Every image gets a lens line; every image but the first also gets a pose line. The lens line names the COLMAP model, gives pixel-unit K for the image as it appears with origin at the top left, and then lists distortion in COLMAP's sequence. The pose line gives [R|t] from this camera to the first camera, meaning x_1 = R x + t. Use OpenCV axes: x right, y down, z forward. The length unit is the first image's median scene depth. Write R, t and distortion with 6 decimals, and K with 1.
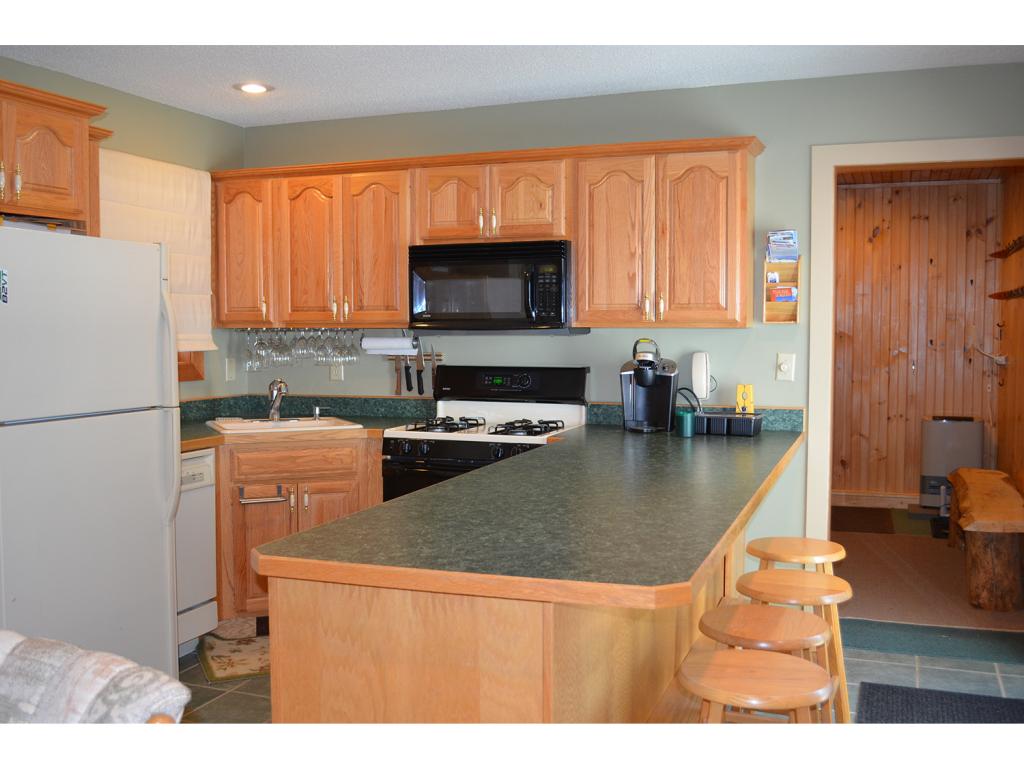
lens RADIAL K [[1034.0, 0, 497.4], [0, 1034.0, 384.8], [0, 0, 1]] dist [-0.056417, 0.000000]
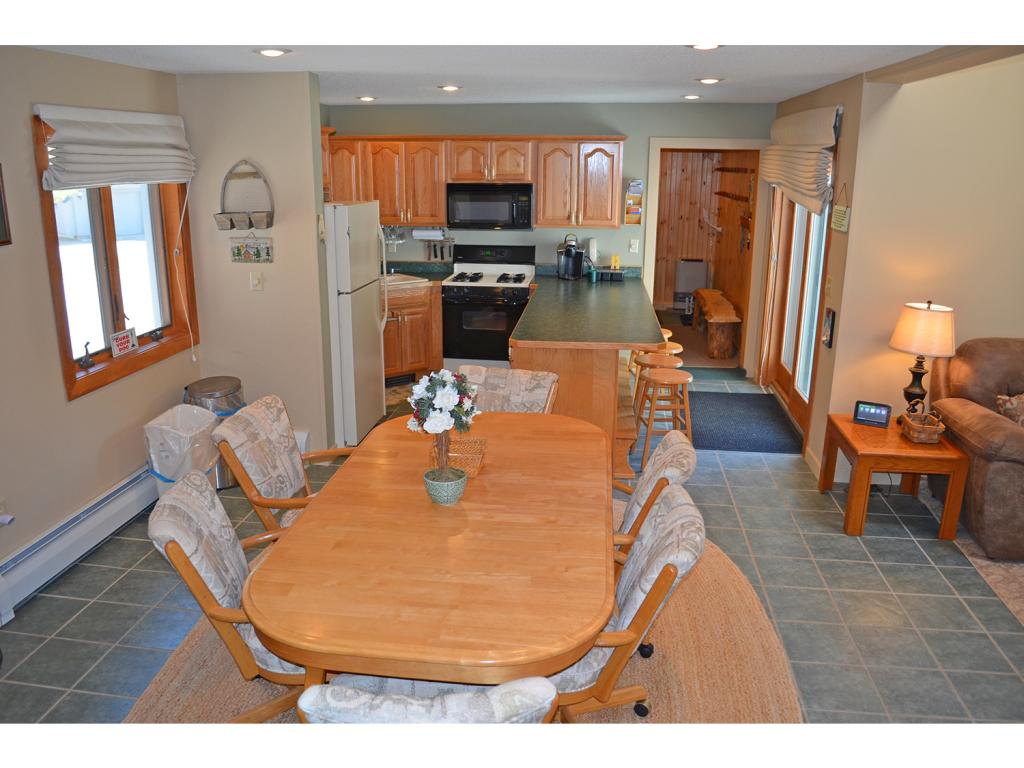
lens RADIAL K [[802.1, 0, 507.1], [0, 802.1, 386.6], [0, 0, 1]] dist [-0.081084, 0.007442]
pose [[0.971503, -0.057610, 0.229921, -0.312366], [0.007841, 0.977294, 0.211743, -0.073680], [-0.236899, -0.203907, 0.949895, -0.460719]]
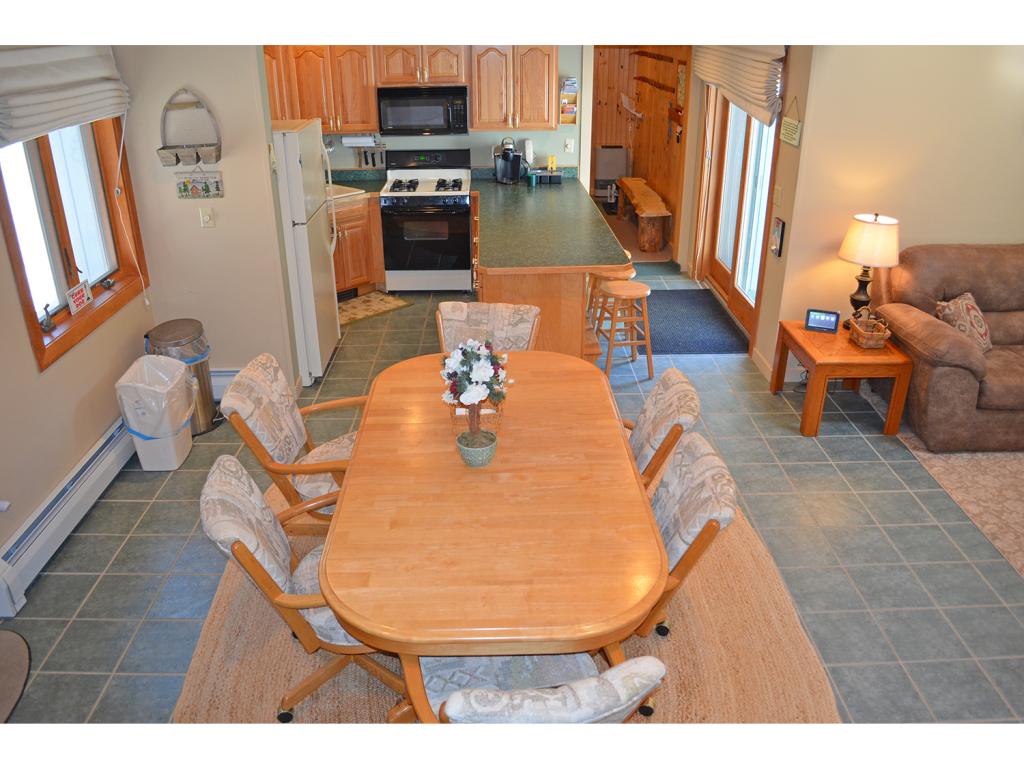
lens RADIAL K [[802.1, 0, 509.4], [0, 802.1, 378.7], [0, 0, 1]] dist [-0.081084, 0.007442]
pose [[0.927048, -0.160034, 0.339073, -0.394050], [0.029415, 0.932591, 0.359735, -0.141287], [-0.373786, -0.323518, 0.869264, -0.431717]]
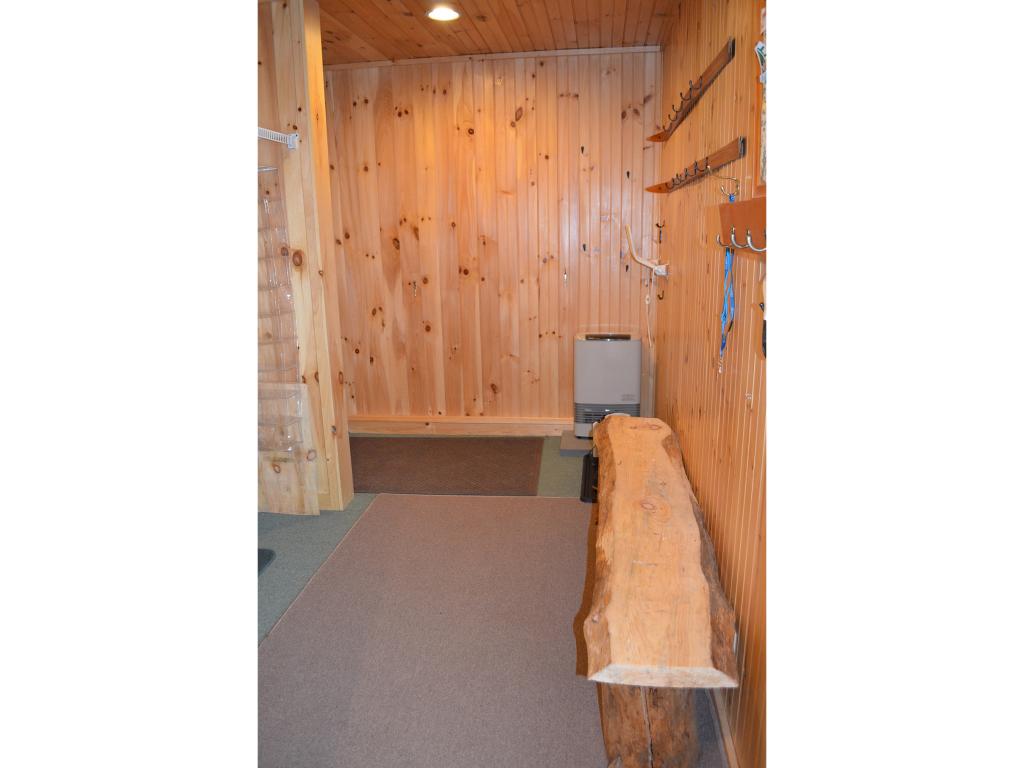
lens RADIAL K [[659.0, 0, 512.3], [0, 659.0, 383.7], [0, 0, 1]] dist [-0.075348, -0.001506]
pose [[0.969705, -0.075422, 0.232344, 0.344970], [0.033937, 0.983514, 0.177620, -0.043227], [-0.241910, -0.164354, 0.956278, 0.707197]]
